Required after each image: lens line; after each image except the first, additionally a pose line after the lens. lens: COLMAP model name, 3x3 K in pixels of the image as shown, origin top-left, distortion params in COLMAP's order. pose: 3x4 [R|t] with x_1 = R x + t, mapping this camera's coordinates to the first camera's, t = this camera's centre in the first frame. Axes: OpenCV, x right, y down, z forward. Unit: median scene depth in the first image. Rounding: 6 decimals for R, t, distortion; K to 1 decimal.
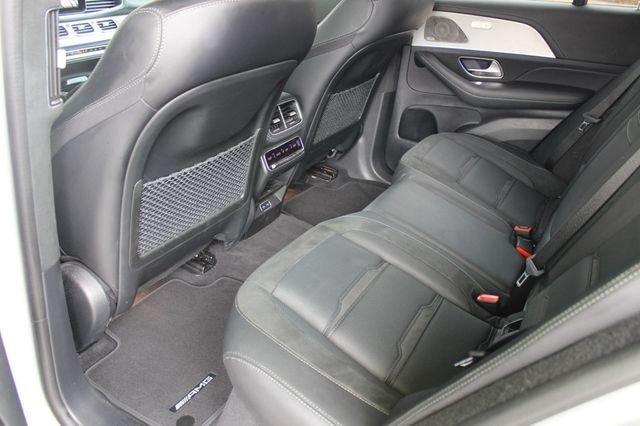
lens RADIAL K [[539.4, 0, 324.8], [0, 539.4, 216.0], [0, 0, 1]] dist [-0.167988, 0.144468]
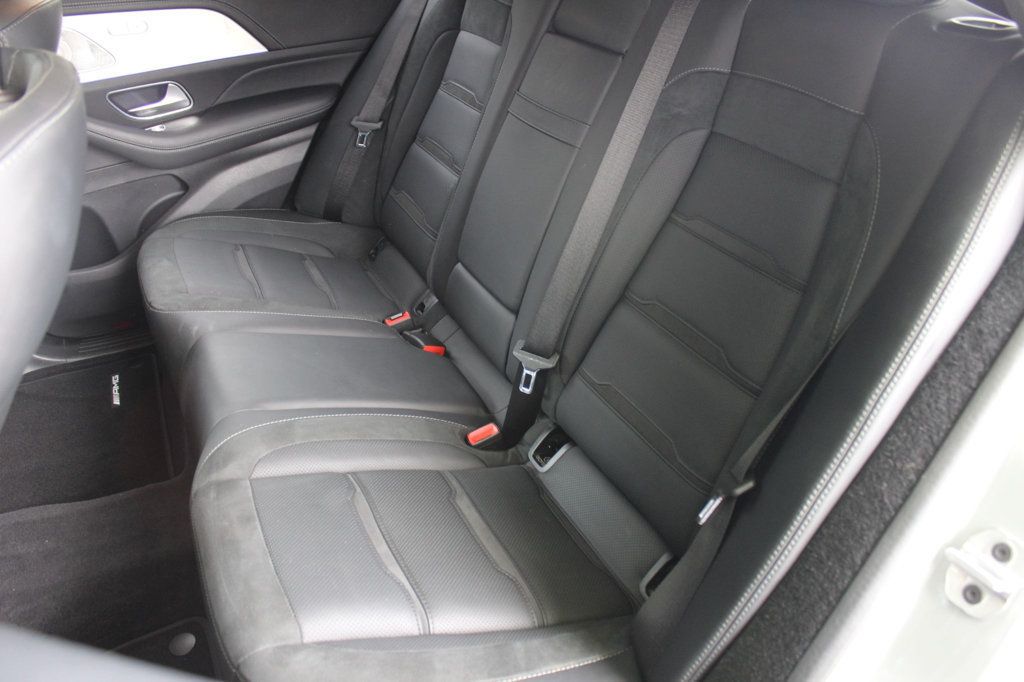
lens RADIAL K [[863.0, 0, 519.7], [0, 863.0, 345.8], [0, 0, 1]] dist [-0.167988, 0.144468]
pose [[0.559709, -0.457738, 0.690798, -0.242302], [0.401730, 0.878976, 0.256933, -0.134738], [-0.724803, 0.133706, 0.675858, 0.160726]]
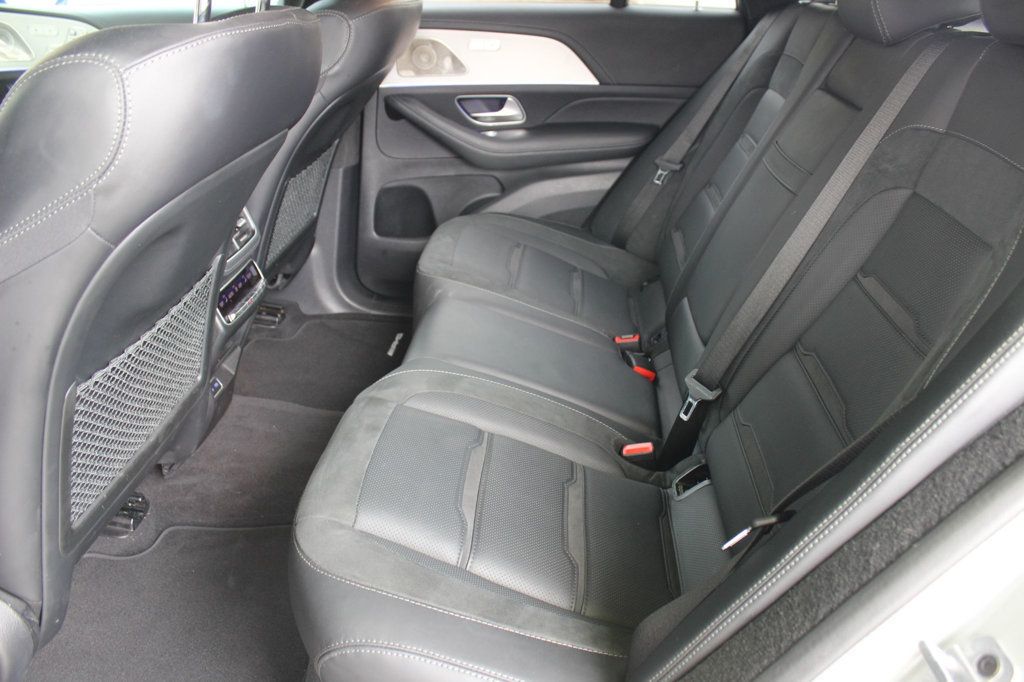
lens RADIAL K [[863.0, 0, 519.7], [0, 863.0, 345.8], [0, 0, 1]] dist [-0.167988, 0.144468]
pose [[0.898744, -0.195189, 0.392633, -0.155571], [0.199366, 0.979449, 0.030560, -0.024231], [-0.390528, 0.050812, 0.919188, 0.038283]]
